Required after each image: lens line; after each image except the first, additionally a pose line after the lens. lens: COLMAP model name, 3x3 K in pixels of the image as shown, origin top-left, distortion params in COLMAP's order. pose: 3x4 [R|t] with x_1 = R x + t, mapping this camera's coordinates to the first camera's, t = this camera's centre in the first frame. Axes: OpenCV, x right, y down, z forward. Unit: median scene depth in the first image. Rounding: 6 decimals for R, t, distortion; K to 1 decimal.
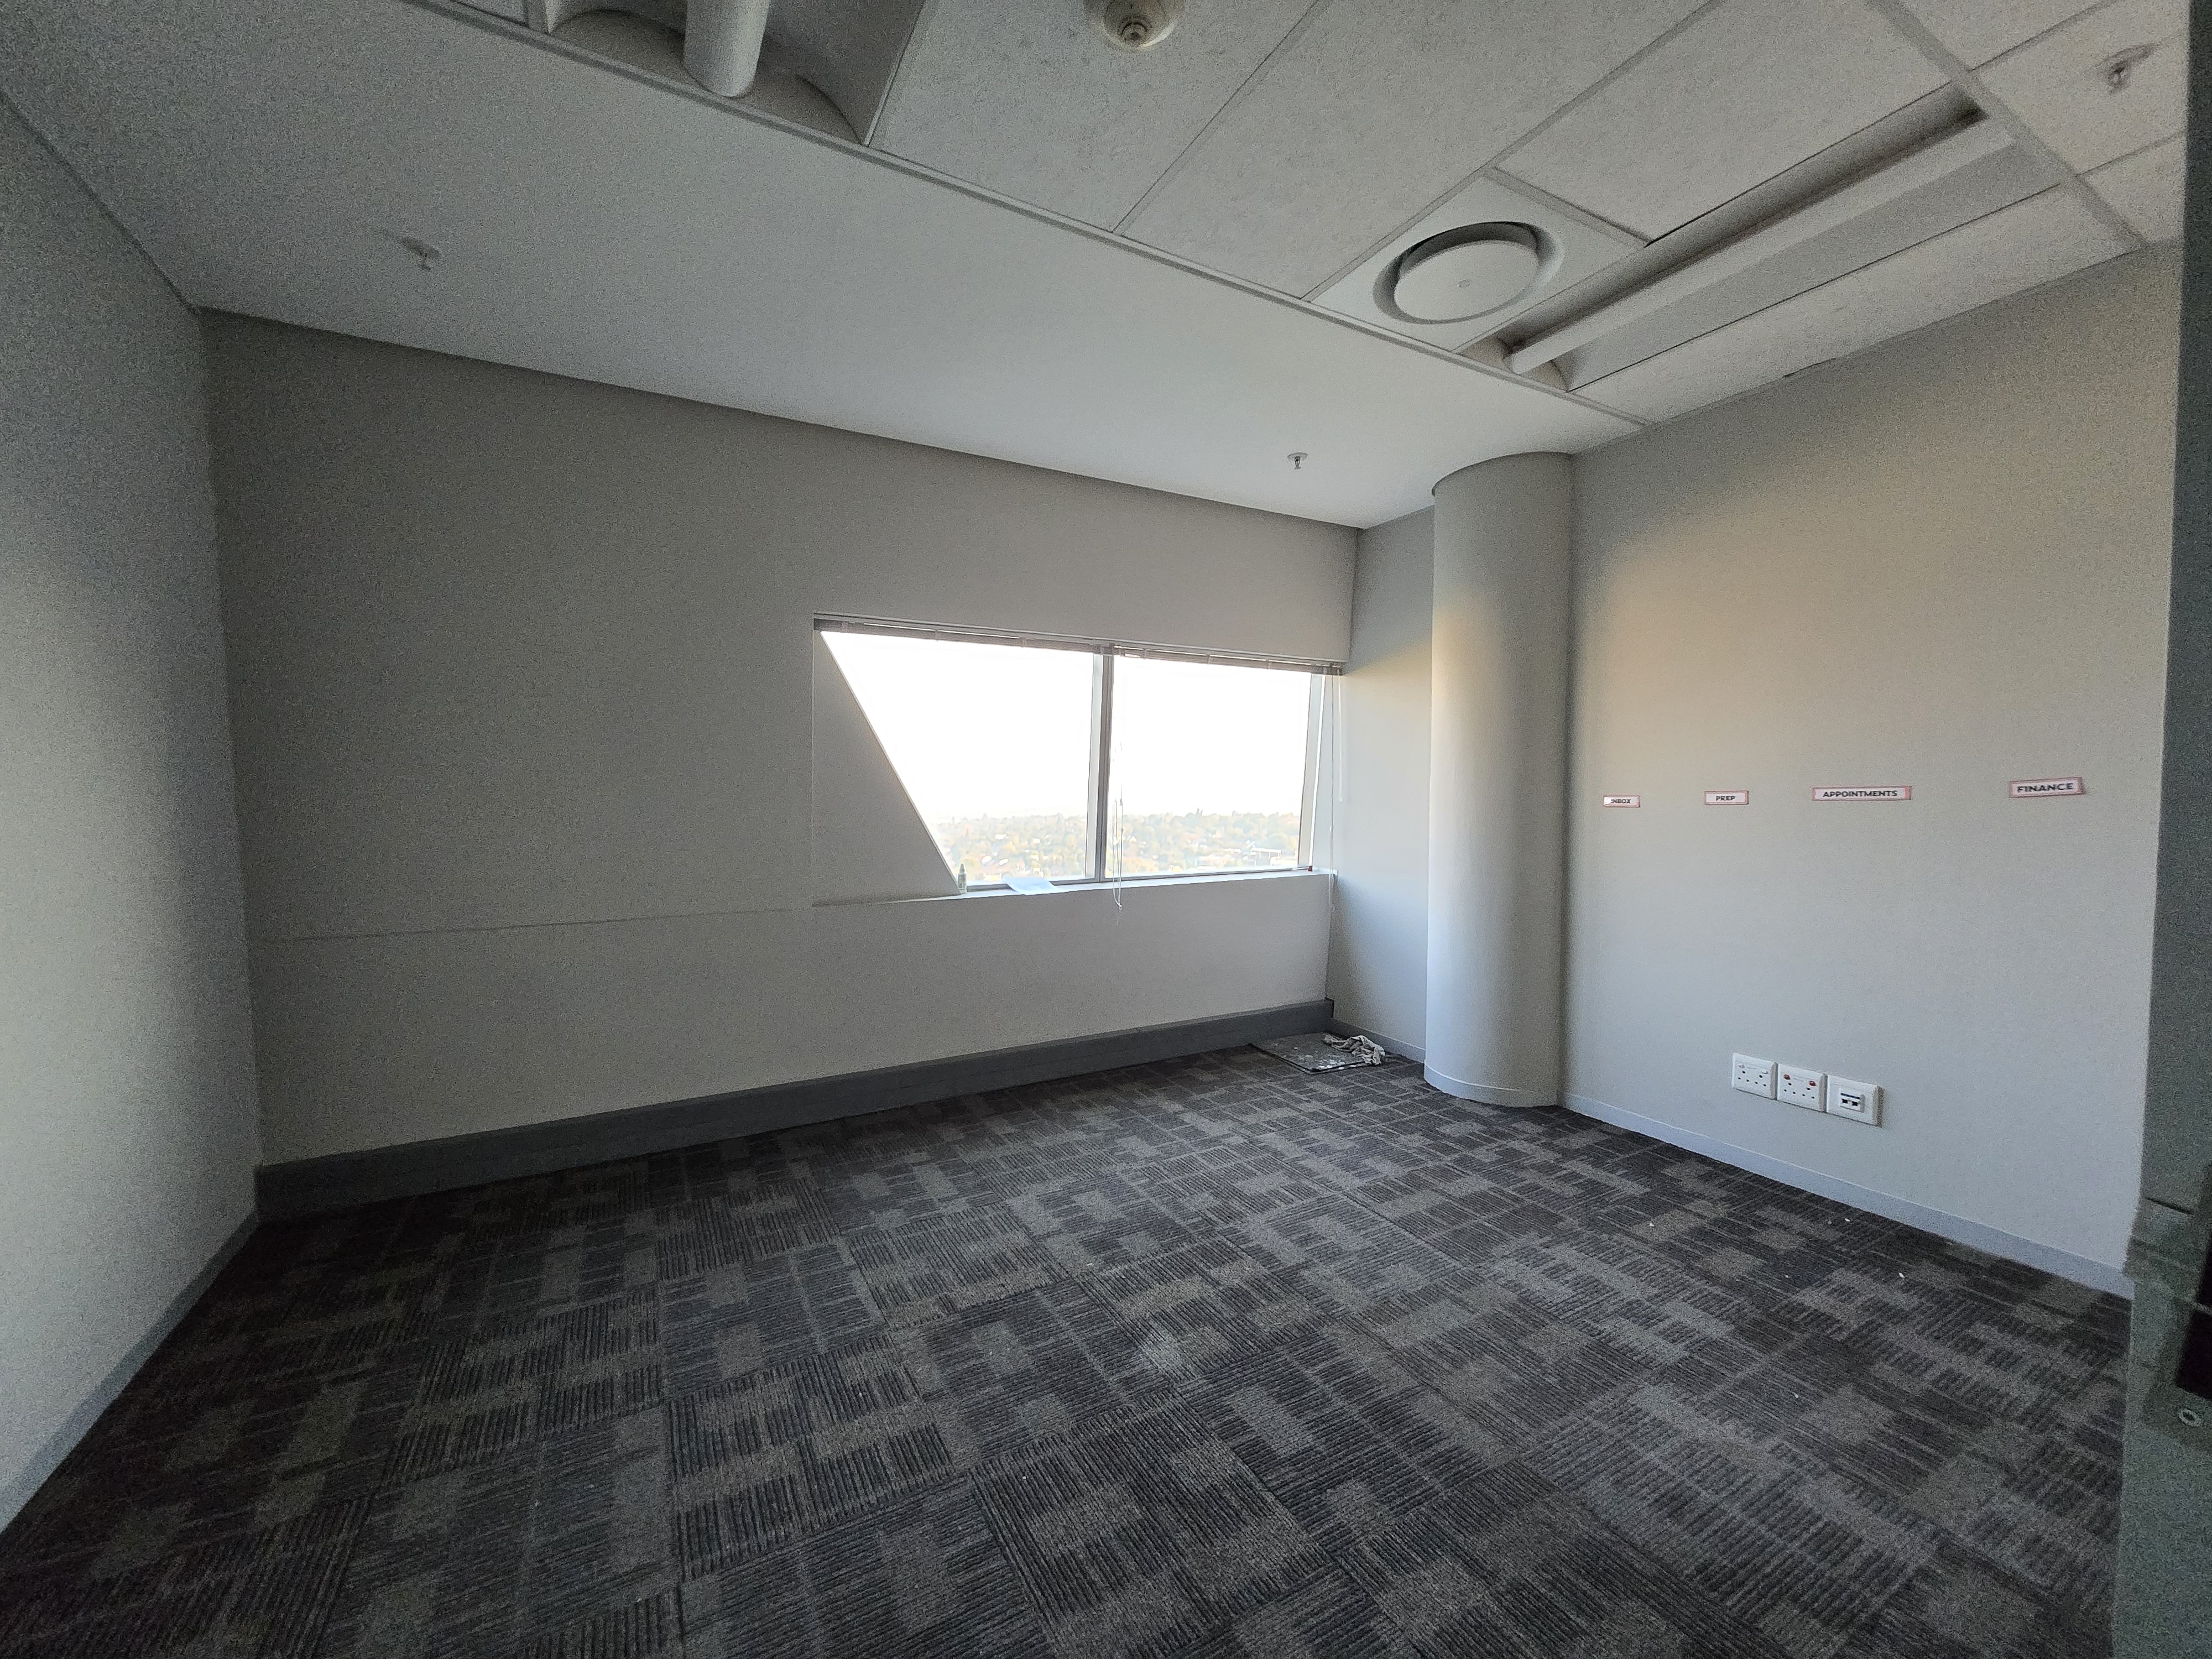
lens RADIAL K [[860.8, 0, 1099.0], [0, 860.8, 820.3], [0, 0, 1]] dist [0.001195, -0.000292]
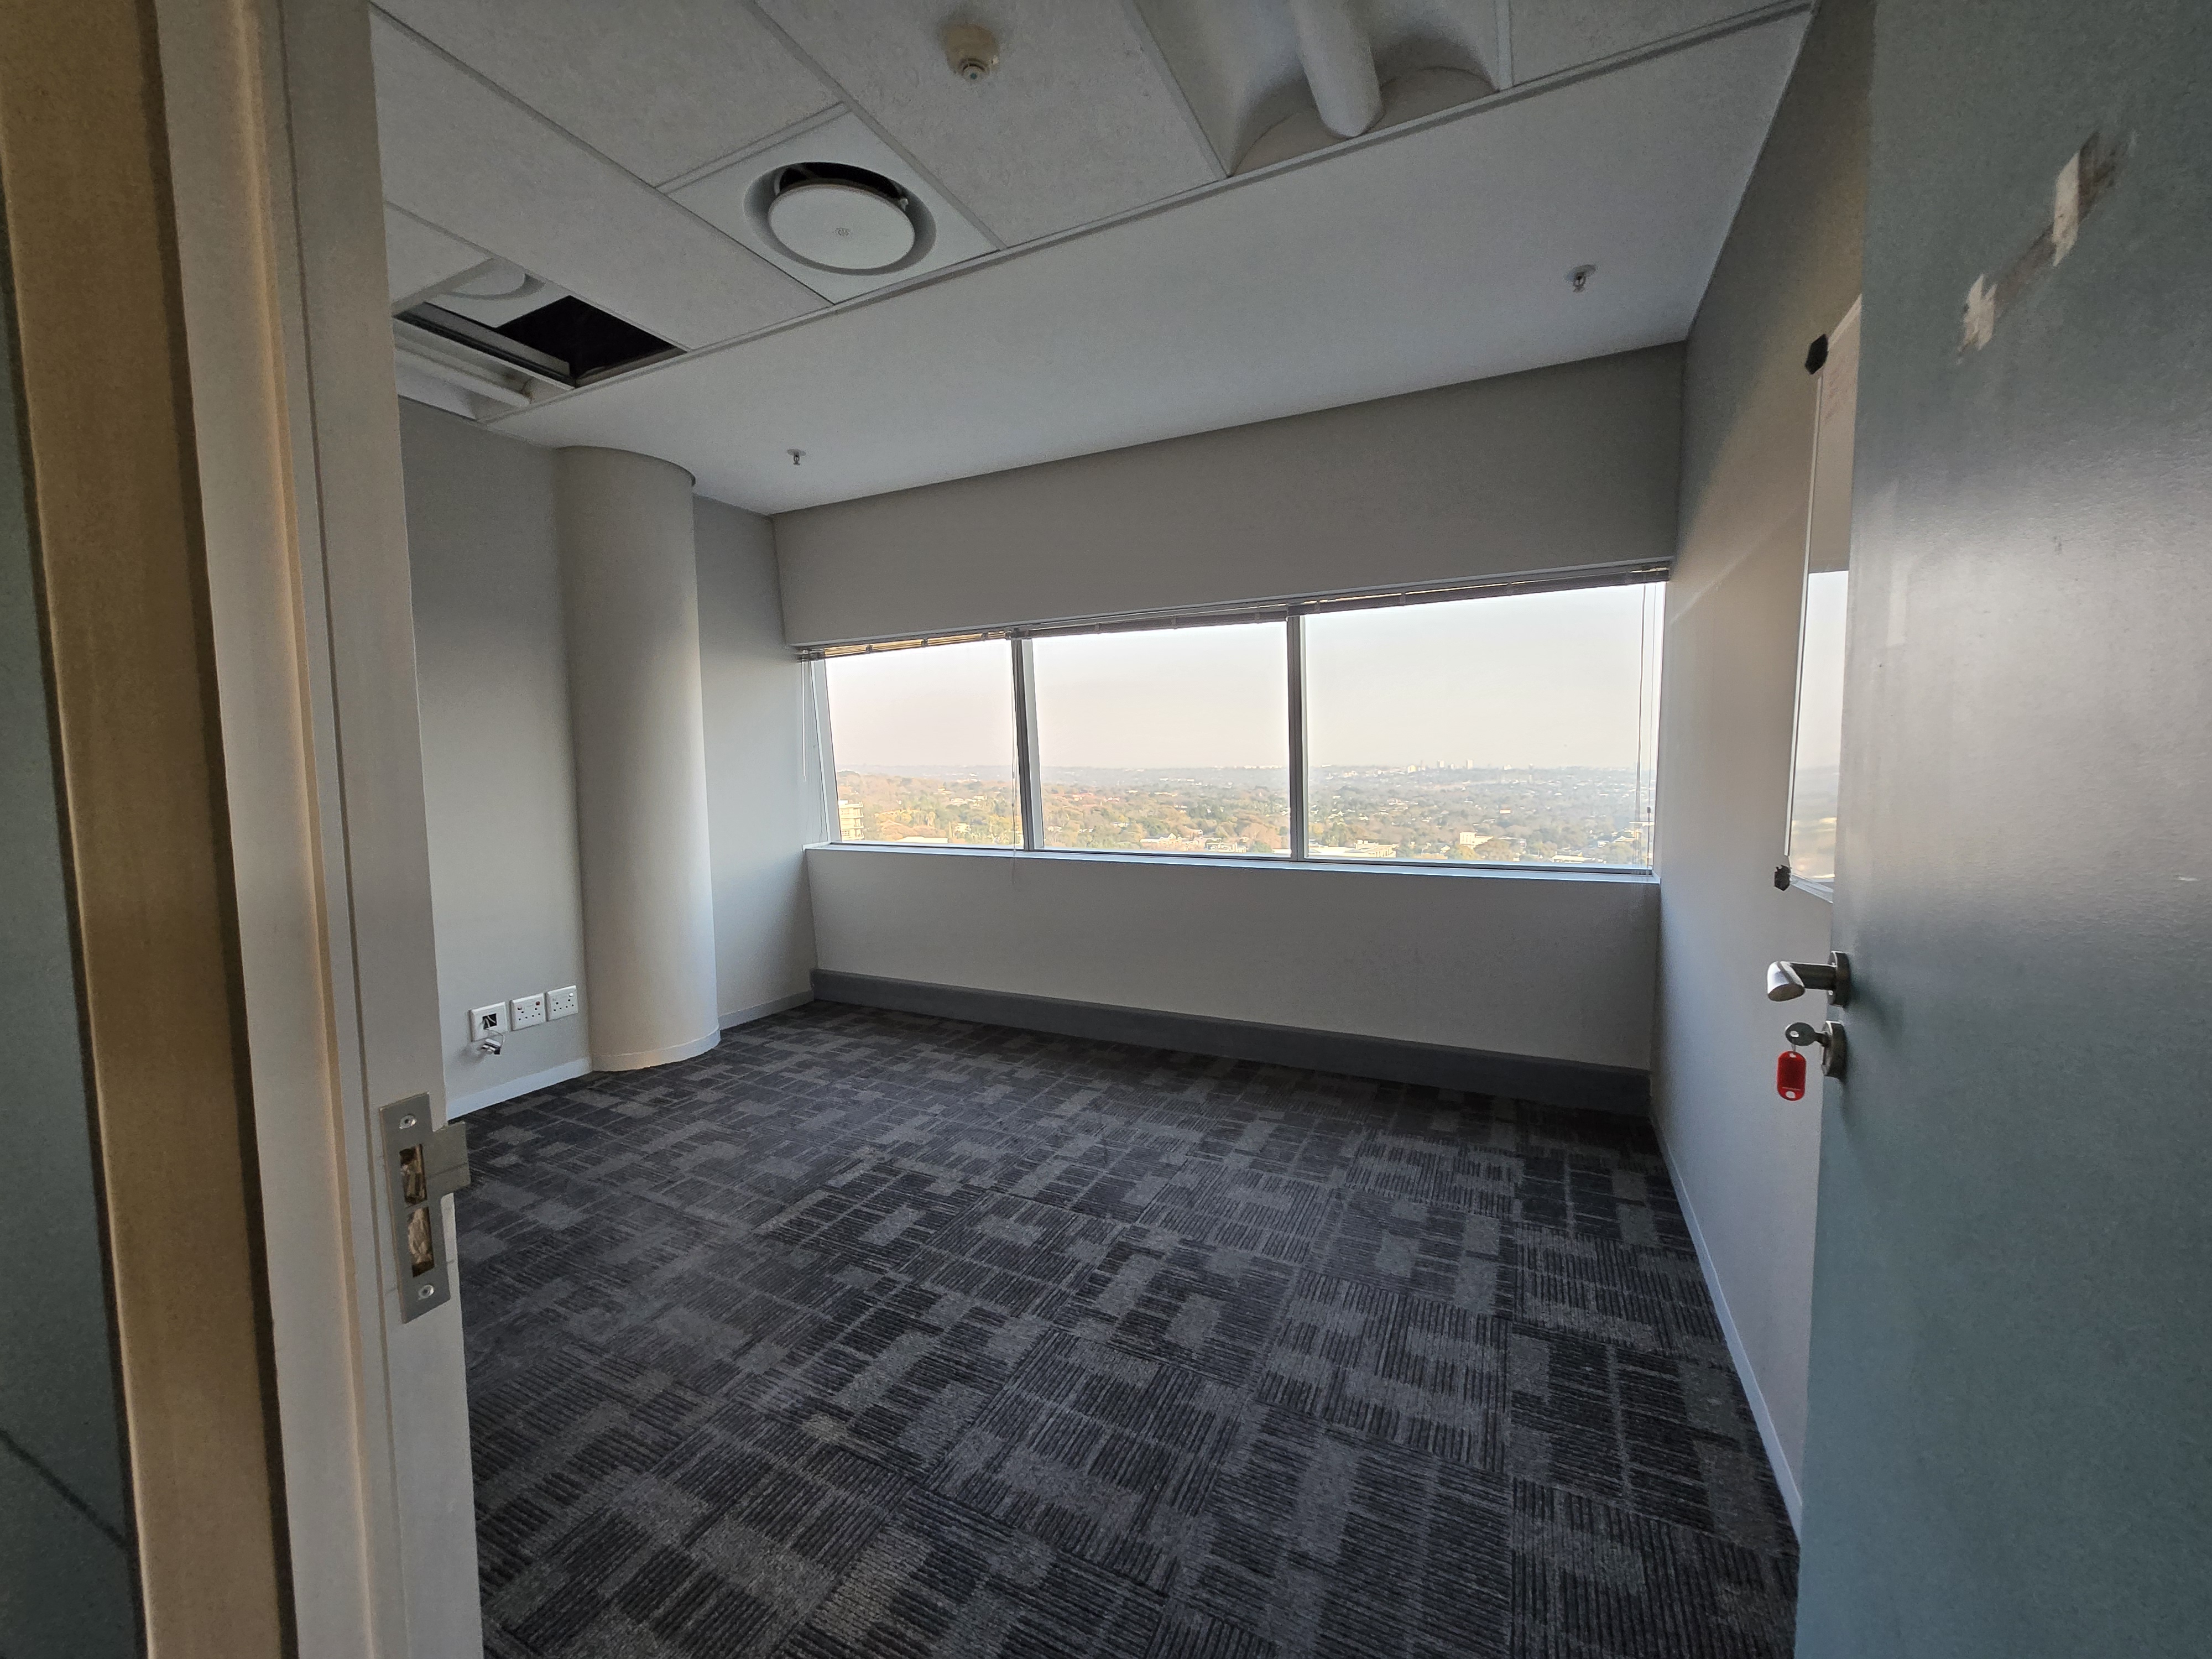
lens RADIAL K [[867.9, 0, 1094.1], [0, 867.9, 833.1], [0, 0, 1]] dist [0.000875, -0.000391]
pose [[0.568329, 0.058457, -0.820722, 1.013908], [-0.006226, 0.997750, 0.066755, -0.025349], [0.822778, -0.032830, 0.567414, 0.507822]]
